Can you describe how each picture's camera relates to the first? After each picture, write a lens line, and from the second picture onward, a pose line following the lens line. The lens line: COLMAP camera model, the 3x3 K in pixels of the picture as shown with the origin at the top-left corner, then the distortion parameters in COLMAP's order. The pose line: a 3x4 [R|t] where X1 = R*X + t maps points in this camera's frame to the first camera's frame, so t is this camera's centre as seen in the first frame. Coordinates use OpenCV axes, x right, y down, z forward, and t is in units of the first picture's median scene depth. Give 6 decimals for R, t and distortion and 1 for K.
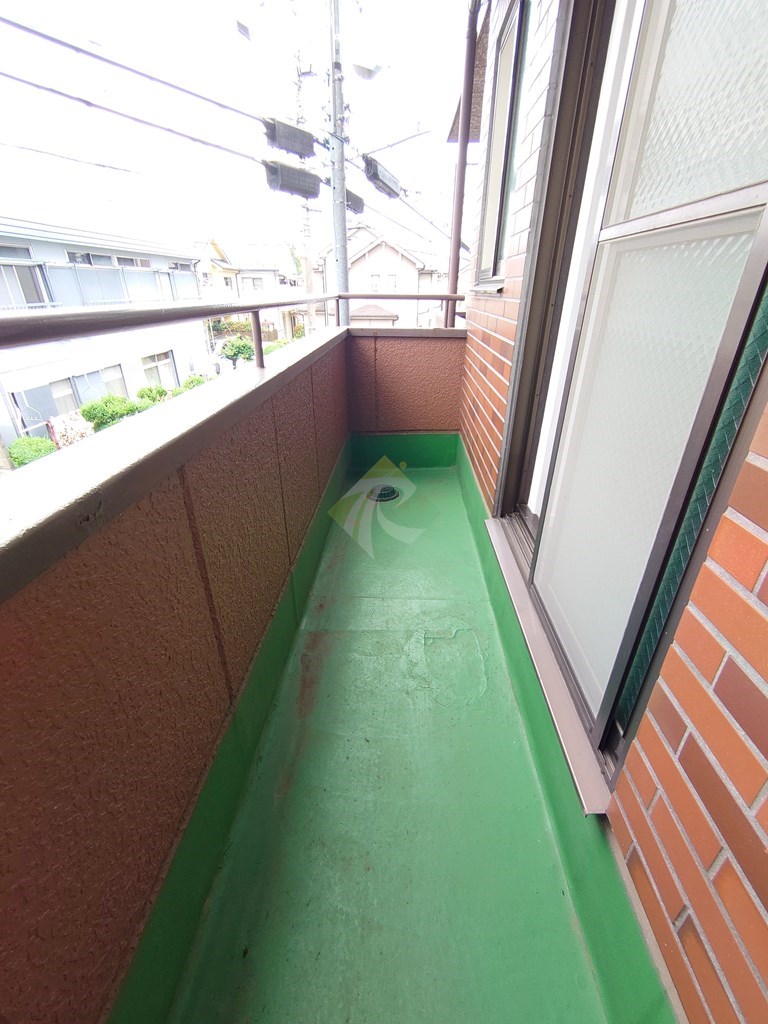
lens RADIAL K [[441.1, 0, 382.2], [0, 441.1, 516.0], [0, 0, 1]] dist [-0.001389, -0.000746]
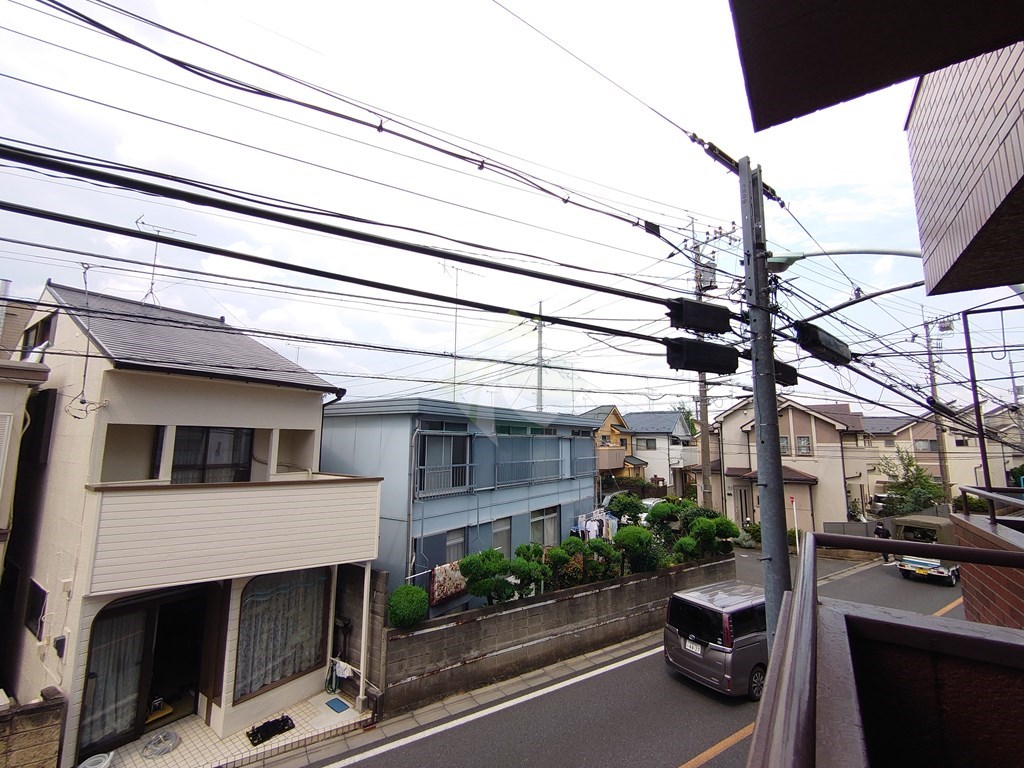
lens RADIAL K [[441.1, 0, 509.0], [0, 441.1, 384.6], [0, 0, 1]] dist [-0.001389, -0.000746]
pose [[0.850256, -0.067489, -0.522024, -0.030967], [-0.245792, 0.826074, -0.507136, -0.084556], [0.465457, 0.559505, 0.685787, 0.117318]]
